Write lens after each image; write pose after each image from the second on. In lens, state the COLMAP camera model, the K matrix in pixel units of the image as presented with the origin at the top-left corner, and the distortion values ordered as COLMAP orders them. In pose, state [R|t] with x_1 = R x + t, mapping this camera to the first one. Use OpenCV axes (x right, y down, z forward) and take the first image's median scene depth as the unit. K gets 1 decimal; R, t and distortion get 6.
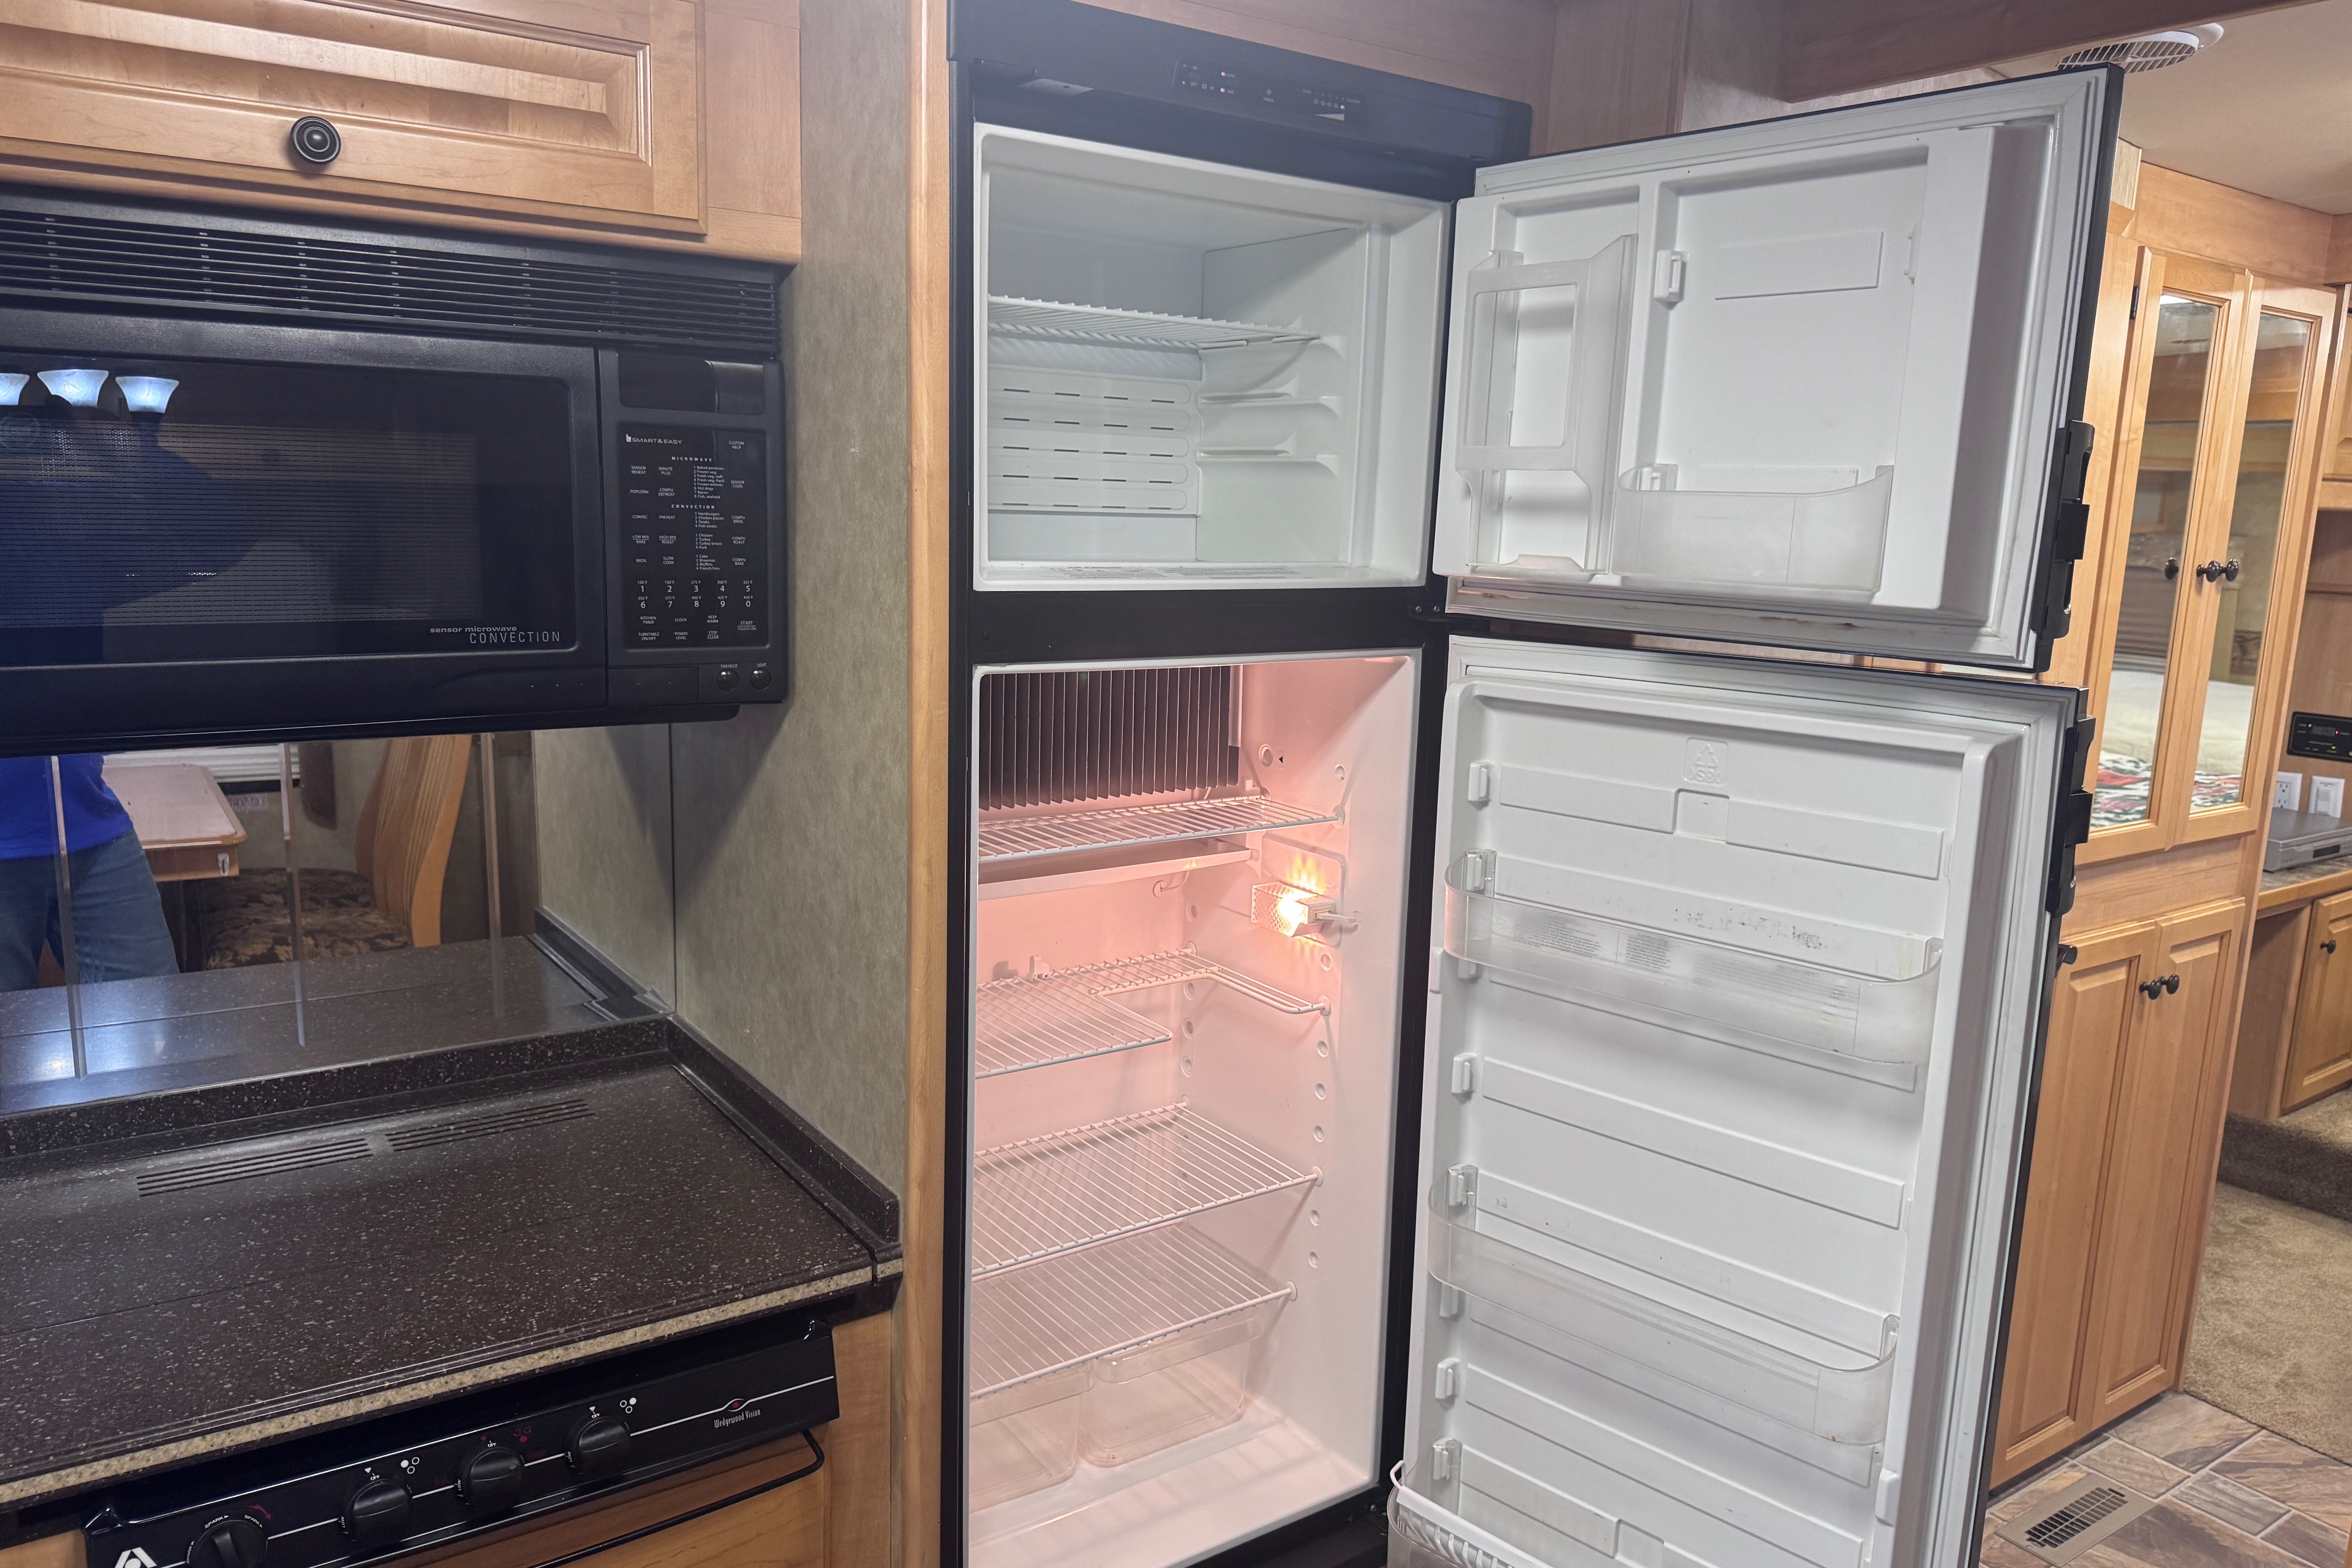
lens RADIAL K [[1668.8, 0, 1144.4], [0, 1668.8, 787.4], [0, 0, 1]] dist [0.100379, -0.141941]
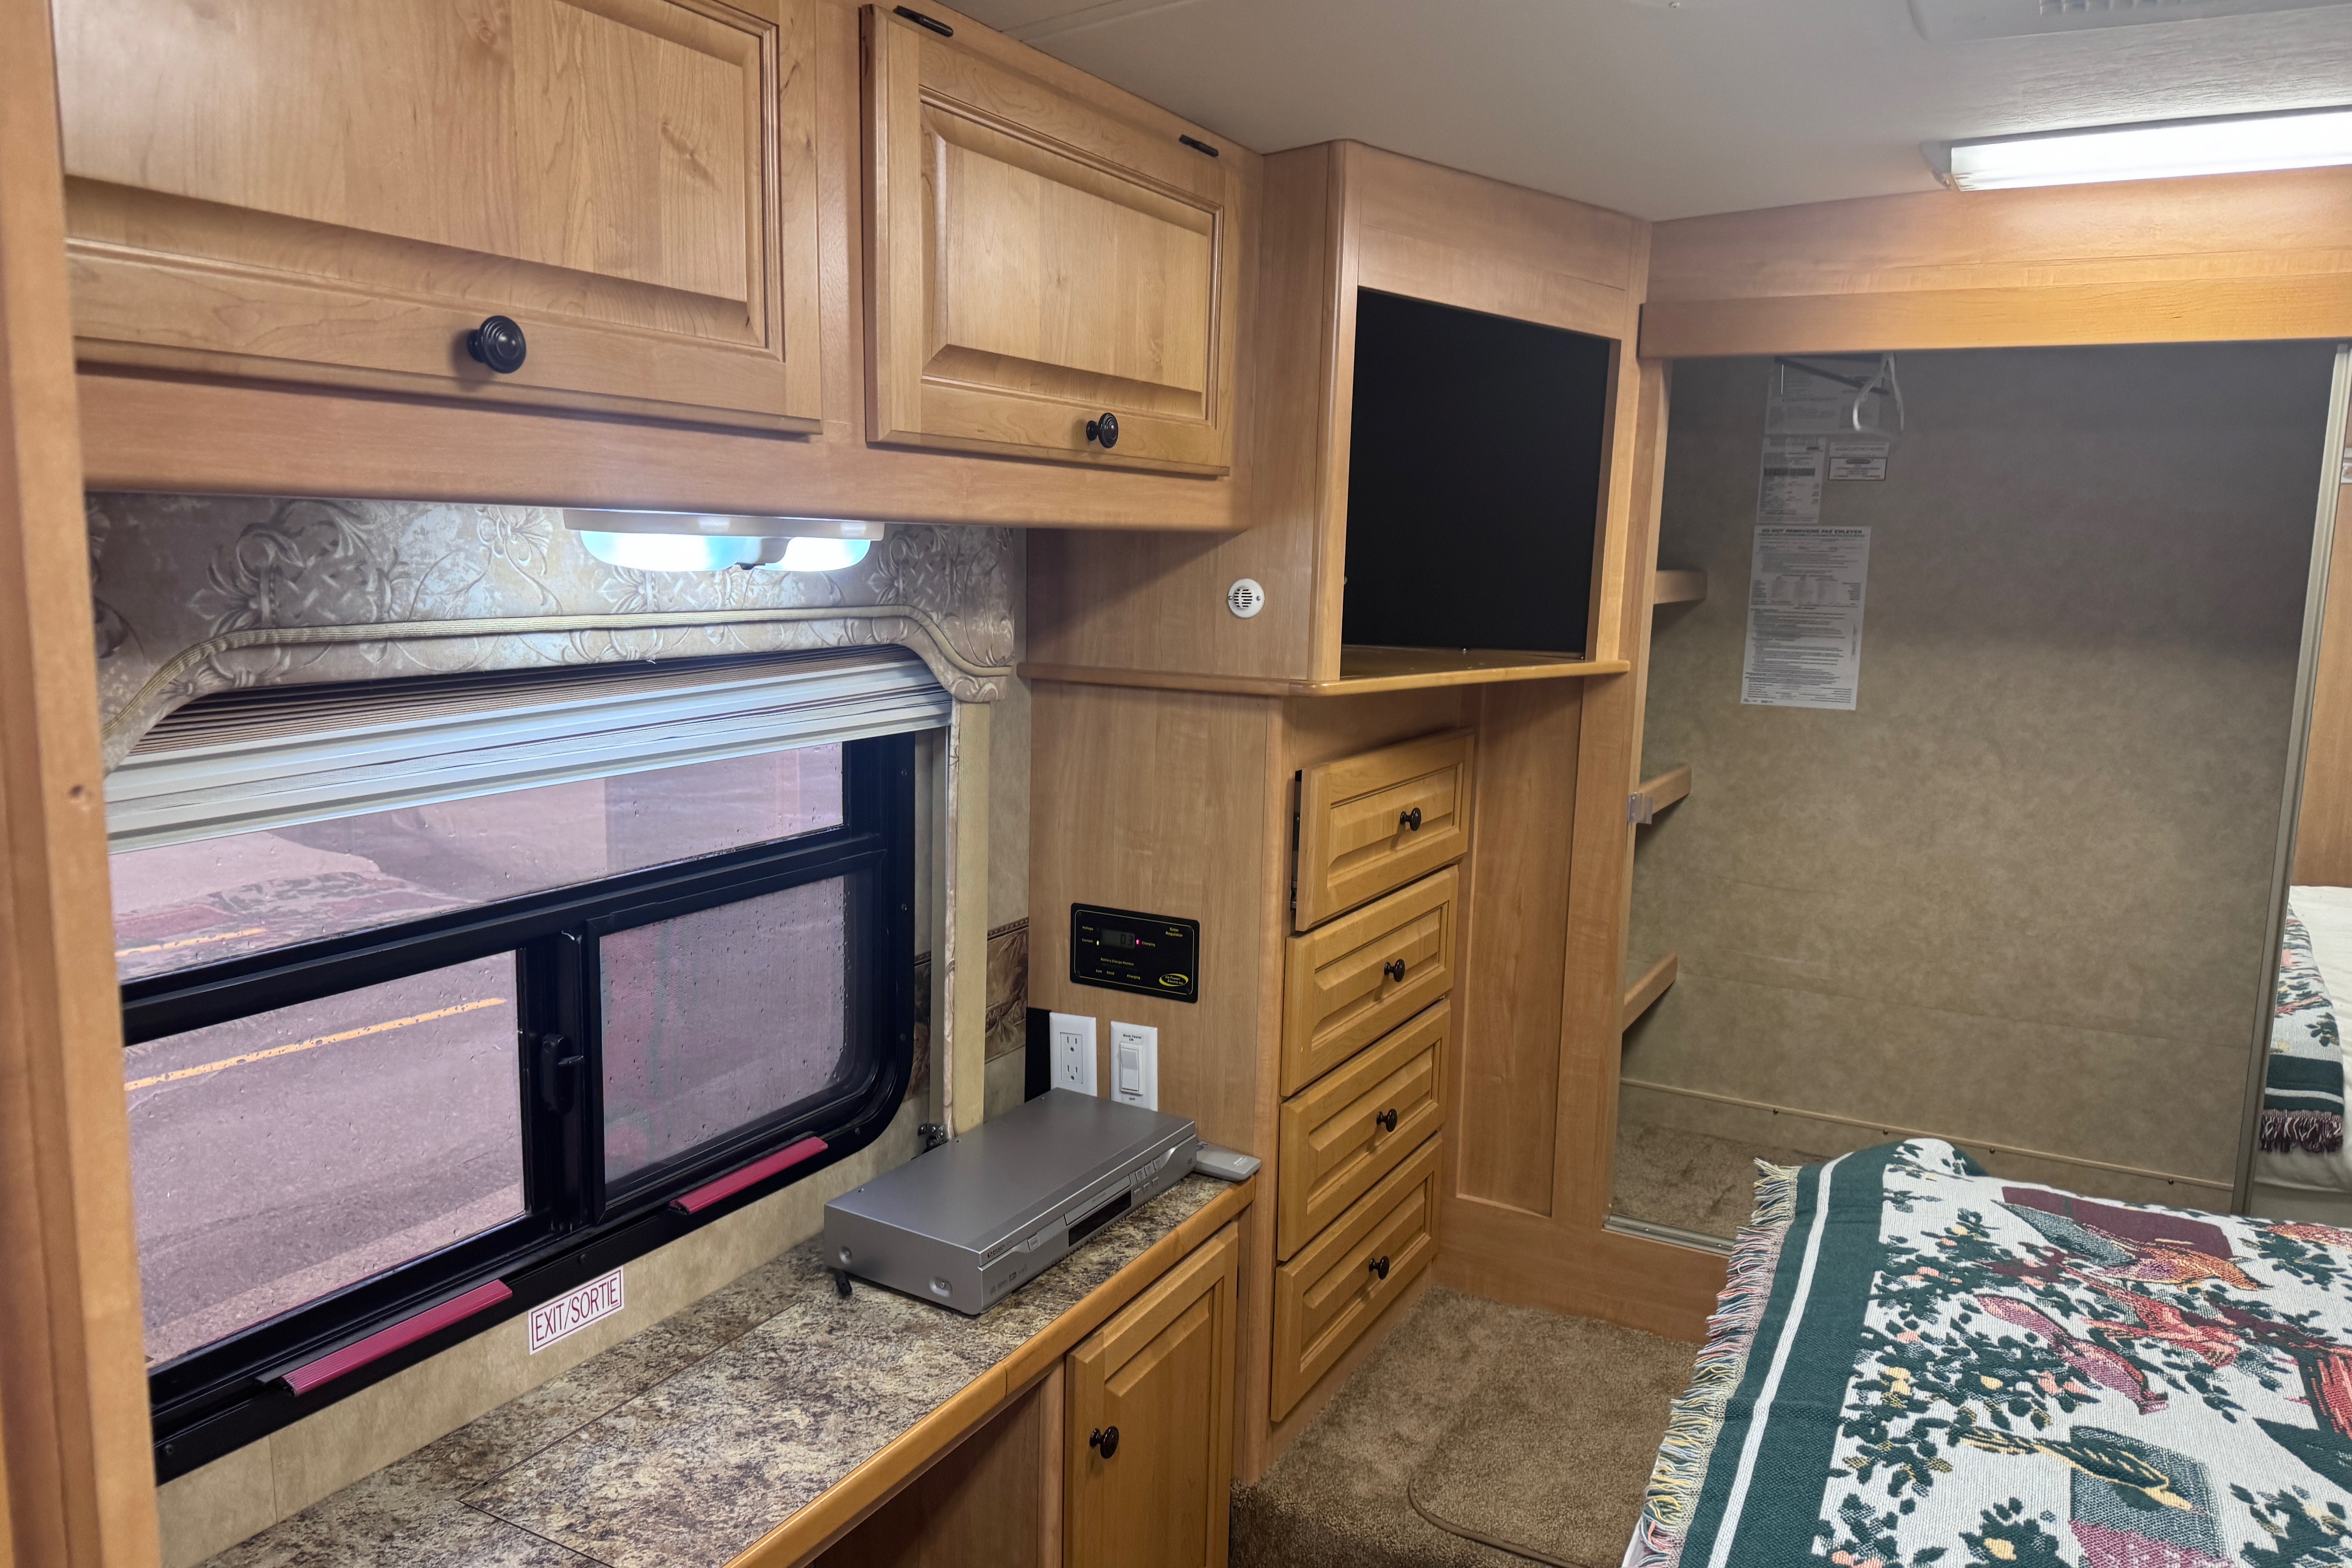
lens RADIAL K [[1666.7, 0, 1176.0], [0, 1666.7, 784.0], [0, 0, 1]] dist [0.036143, -0.046263]
pose [[0.887546, -0.078245, 0.454027, 0.479535], [0.085670, 0.996315, 0.004230, -0.083334], [-0.452684, 0.035142, 0.890978, 0.523634]]
